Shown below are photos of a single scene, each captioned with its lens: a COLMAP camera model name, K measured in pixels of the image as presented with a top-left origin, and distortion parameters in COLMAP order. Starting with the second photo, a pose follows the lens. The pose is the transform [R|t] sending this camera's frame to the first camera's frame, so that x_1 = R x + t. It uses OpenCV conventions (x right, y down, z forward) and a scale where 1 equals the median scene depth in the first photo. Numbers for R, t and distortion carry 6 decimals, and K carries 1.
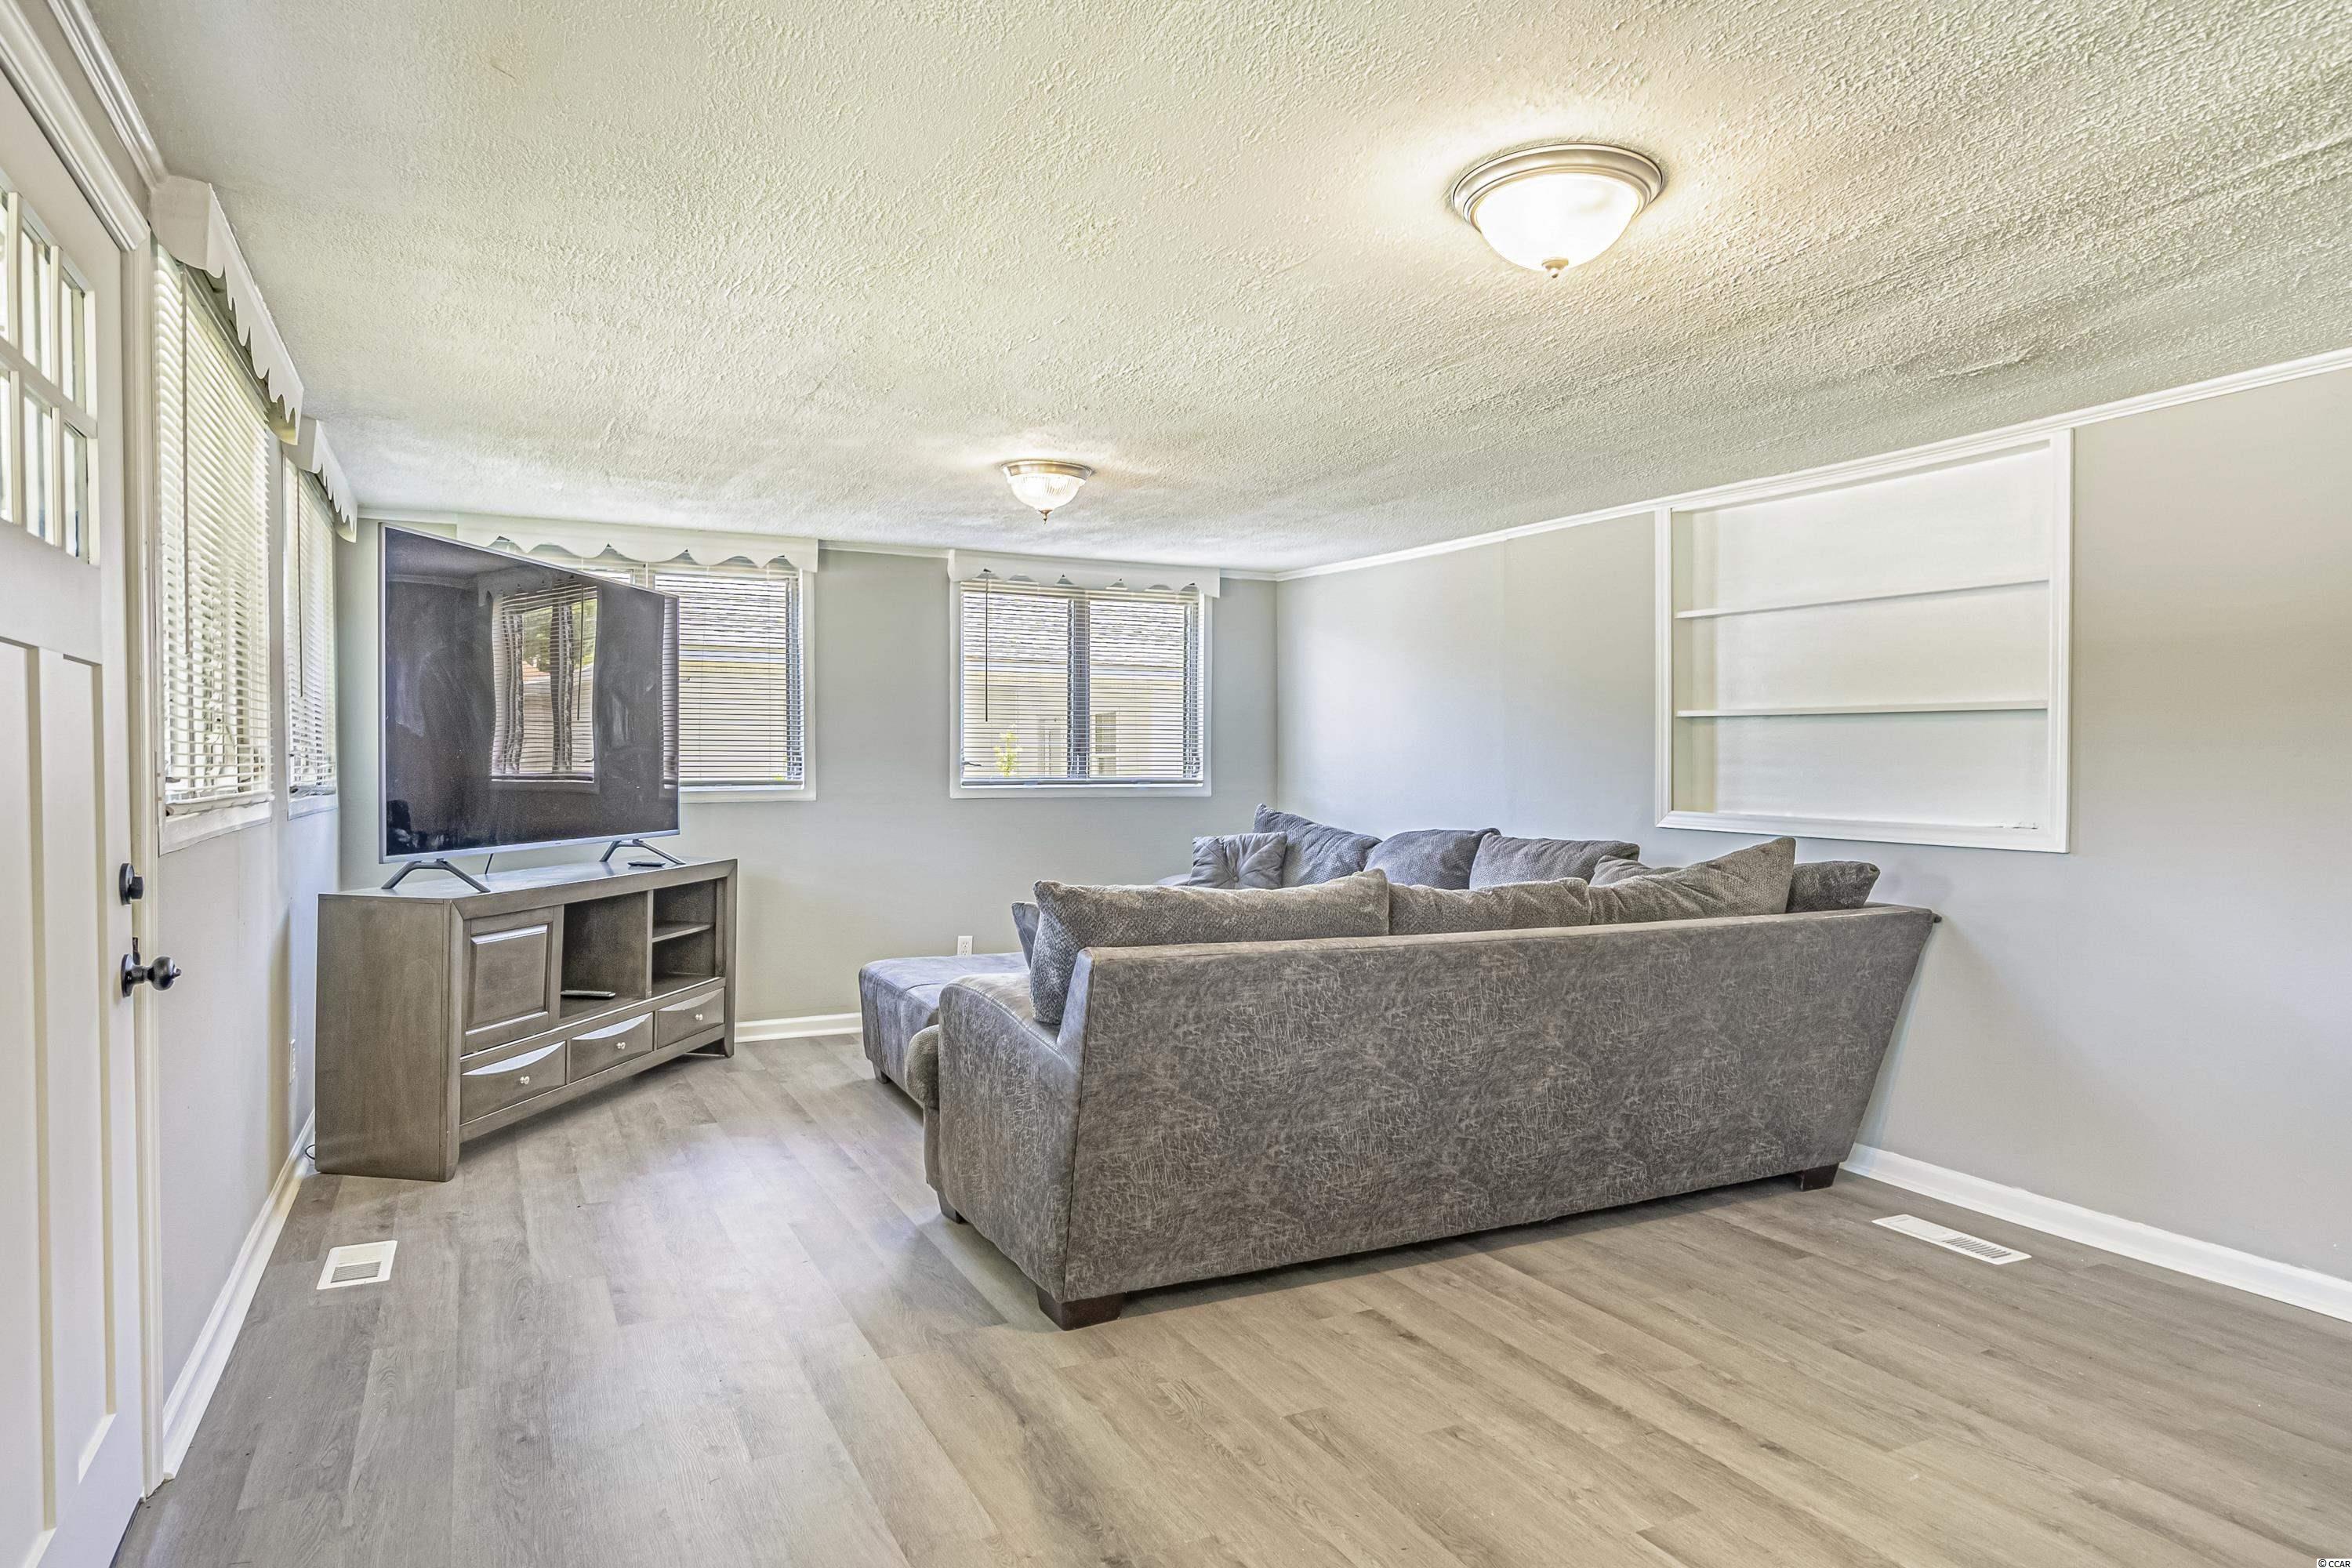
lens RADIAL K [[1364.6, 0, 1176.0], [0, 1364.6, 784.0], [0, 0, 1]] dist [-0.002484, 0.003506]
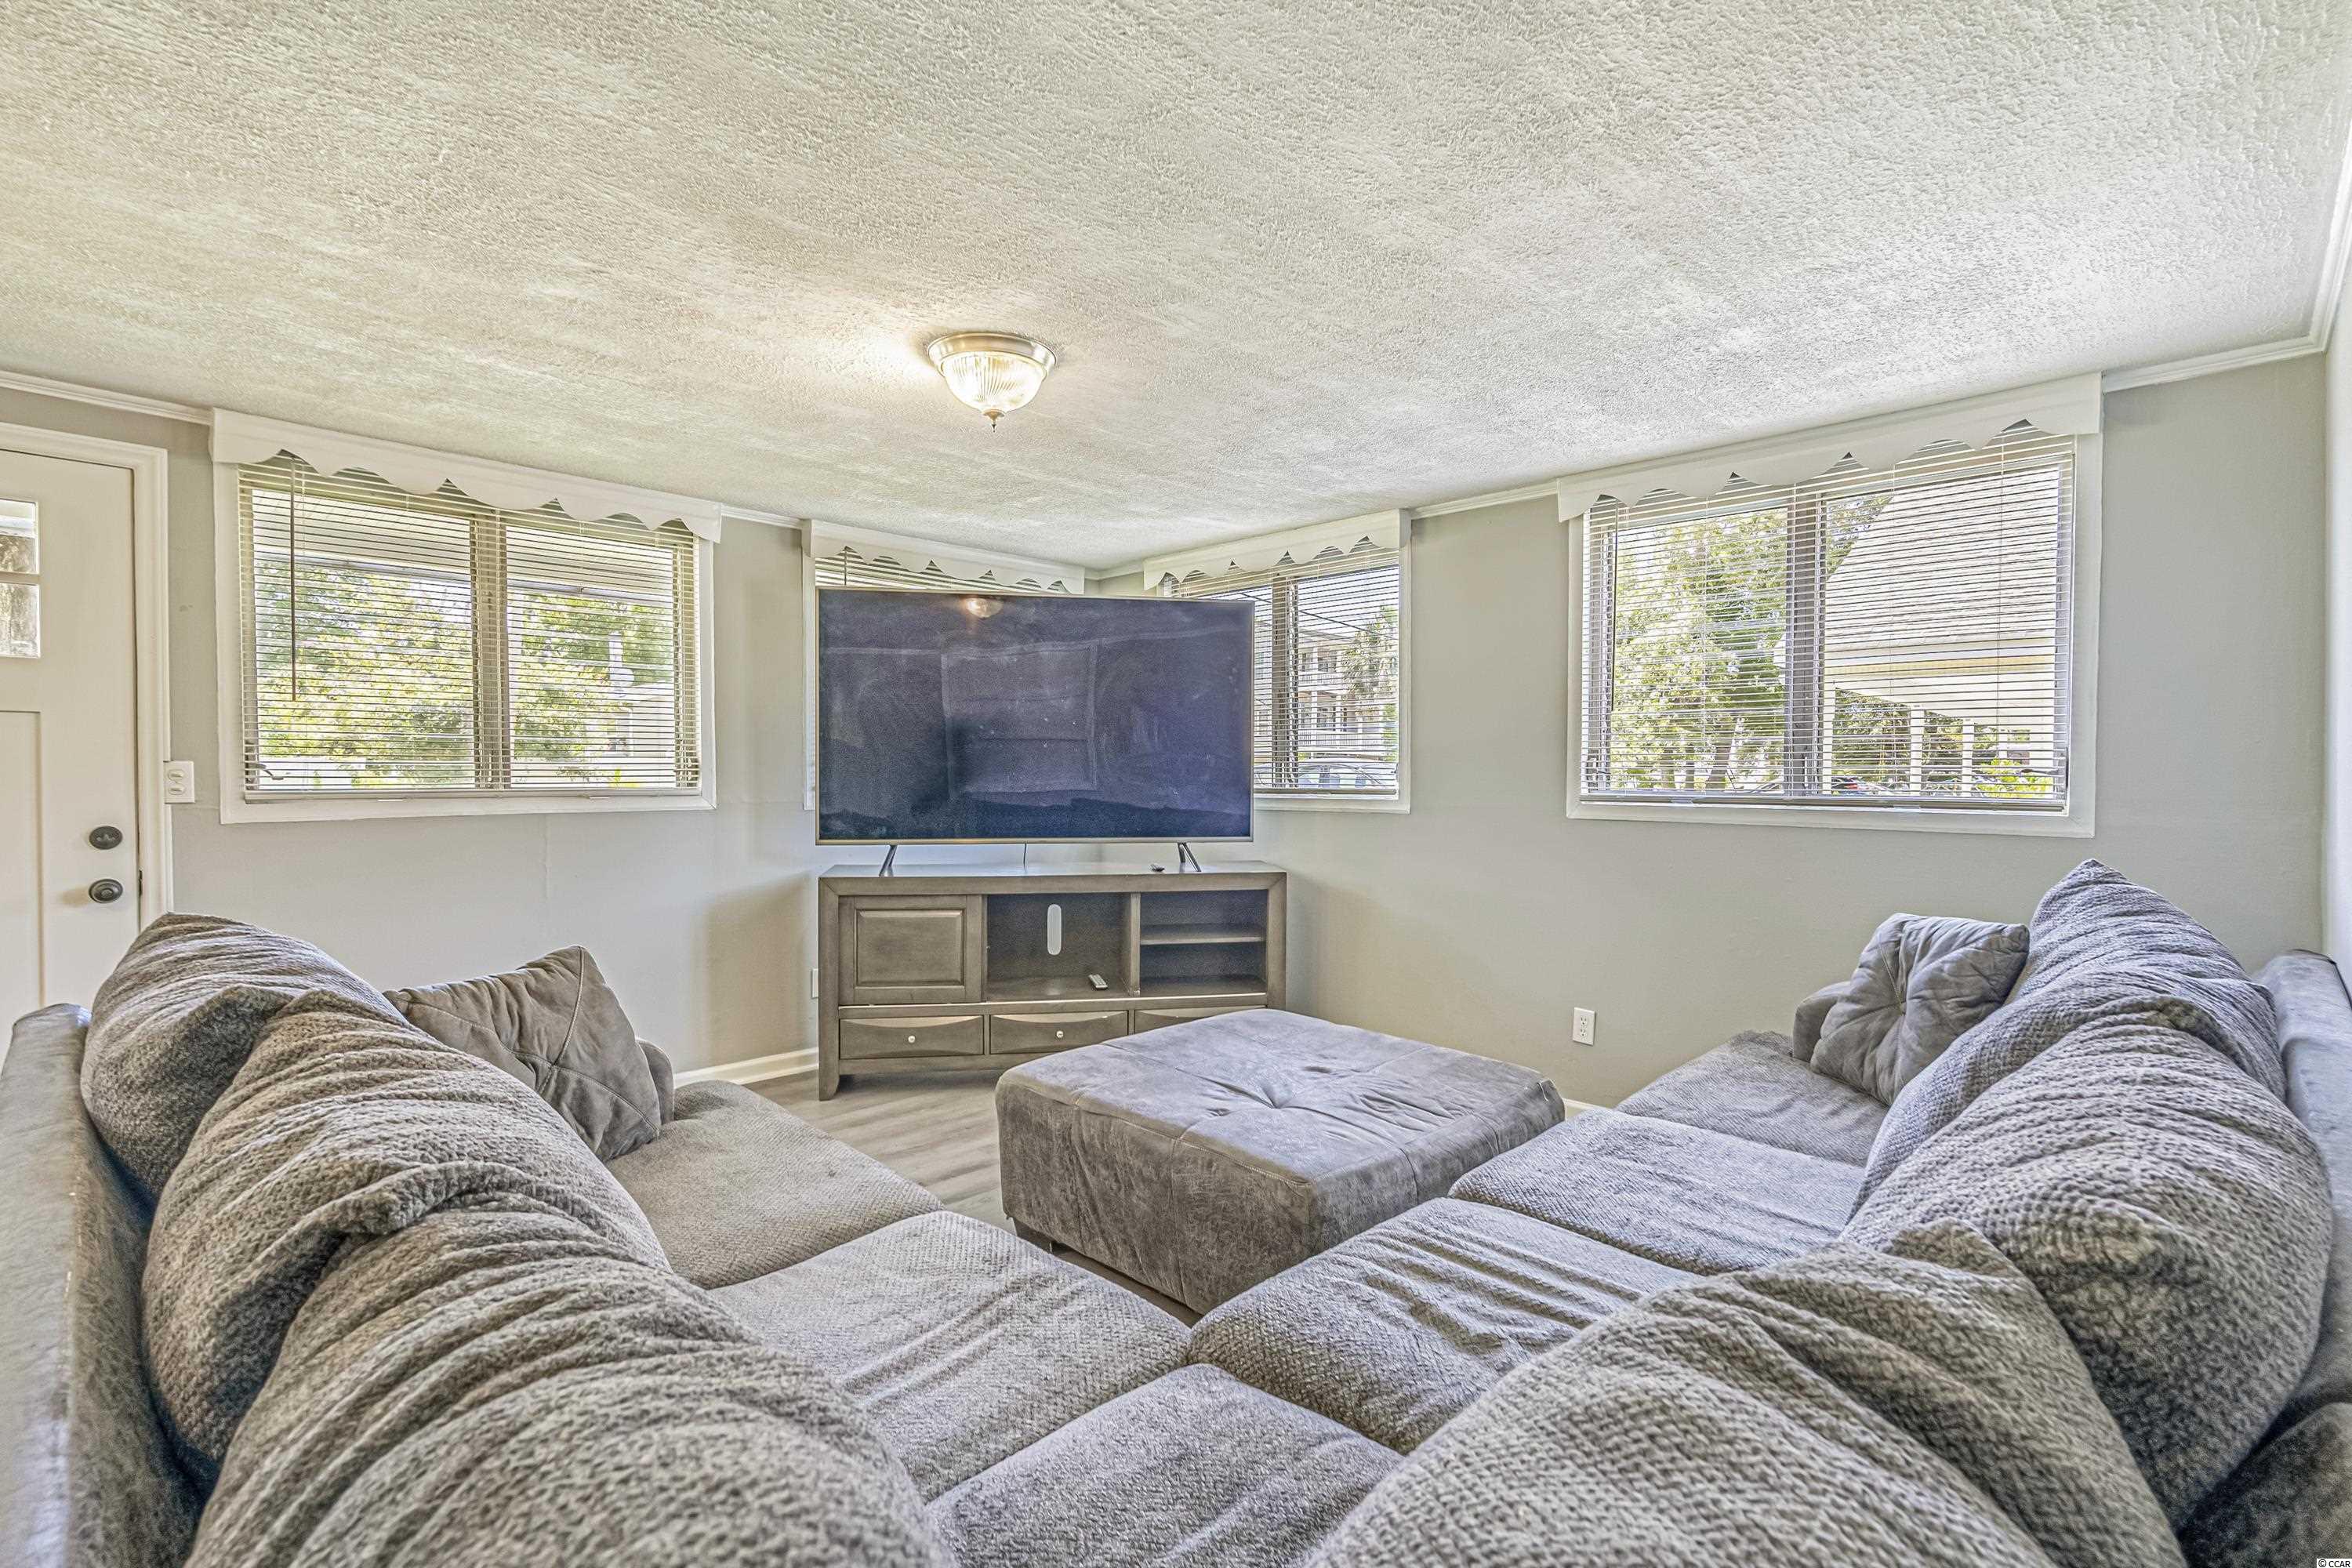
lens RADIAL K [[1095.5, 0, 1181.2], [0, 1095.5, 787.0], [0, 0, 1]] dist [-0.001438, 0.000579]
pose [[0.327492, 0.015844, -0.944721, 0.531113], [-0.016439, 0.999804, 0.011069, -0.015289], [0.944711, 0.011905, 0.327688, 0.999358]]
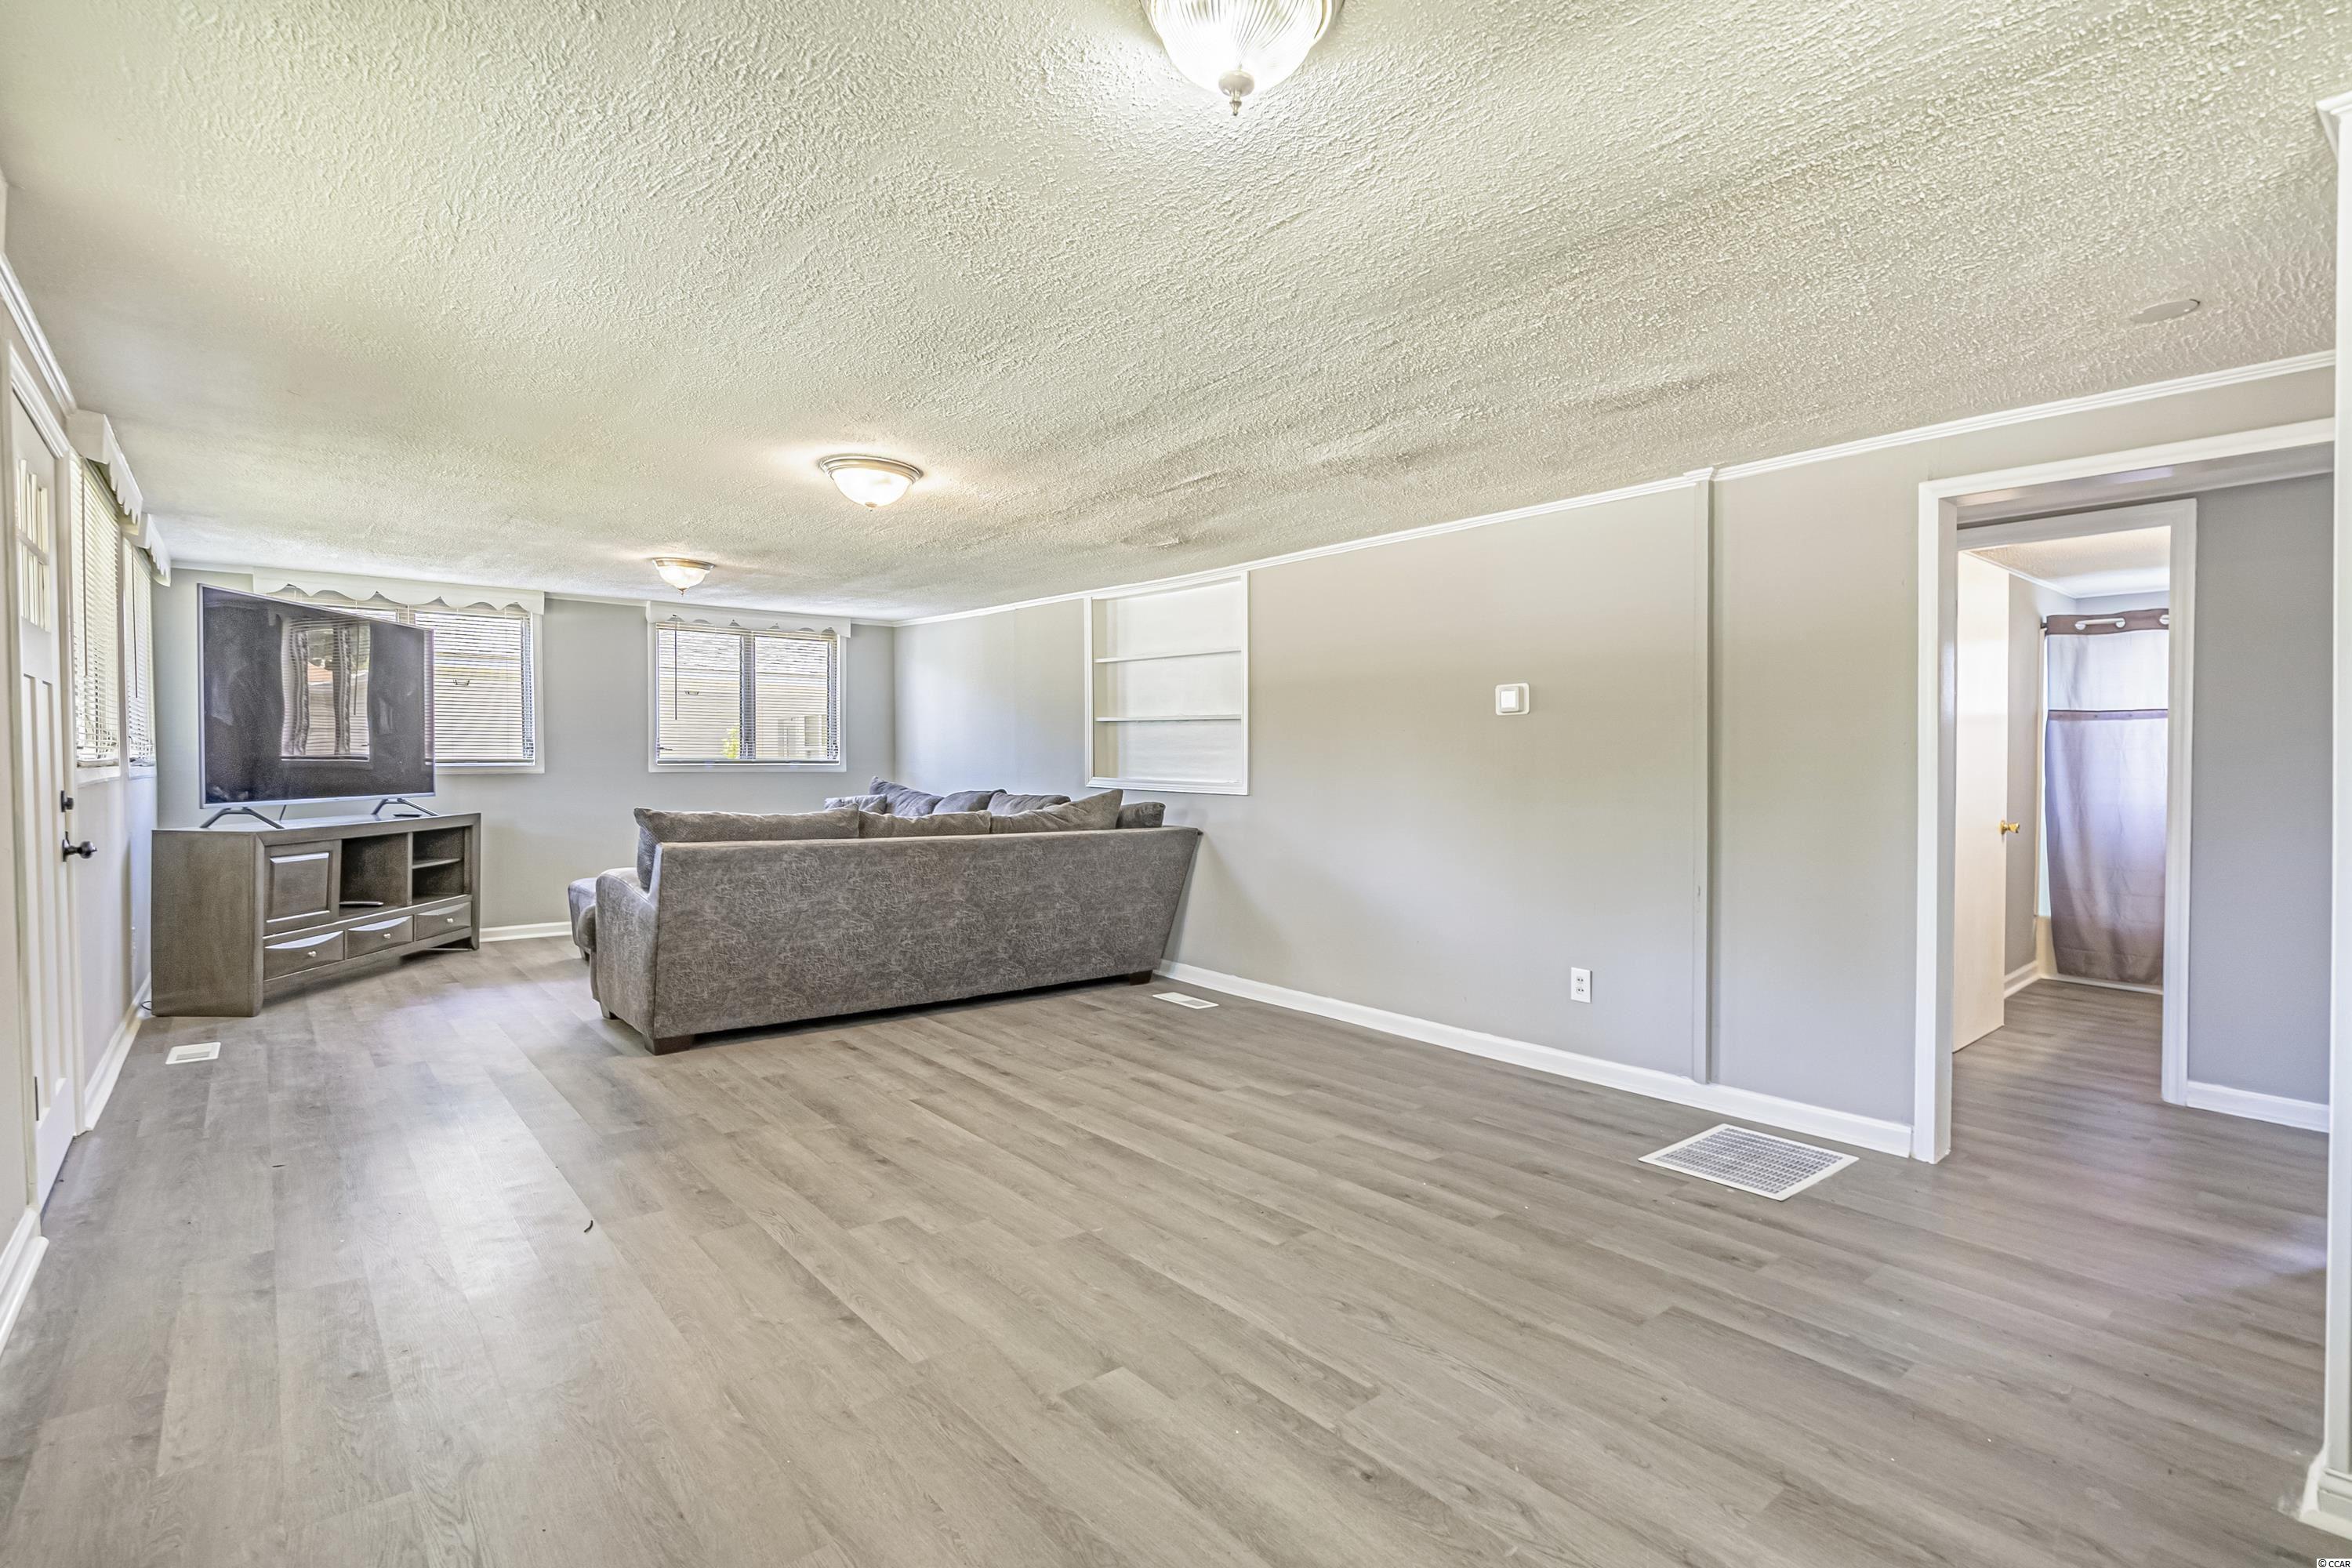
lens RADIAL K [[1095.5, 0, 1181.2], [0, 1095.5, 787.0], [0, 0, 1]] dist [-0.001438, 0.000579]
pose [[0.974584, -0.002466, 0.224008, 0.206242], [-0.000339, 0.999922, 0.012483, 0.018669], [-0.224021, -0.012242, 0.974507, -0.430039]]
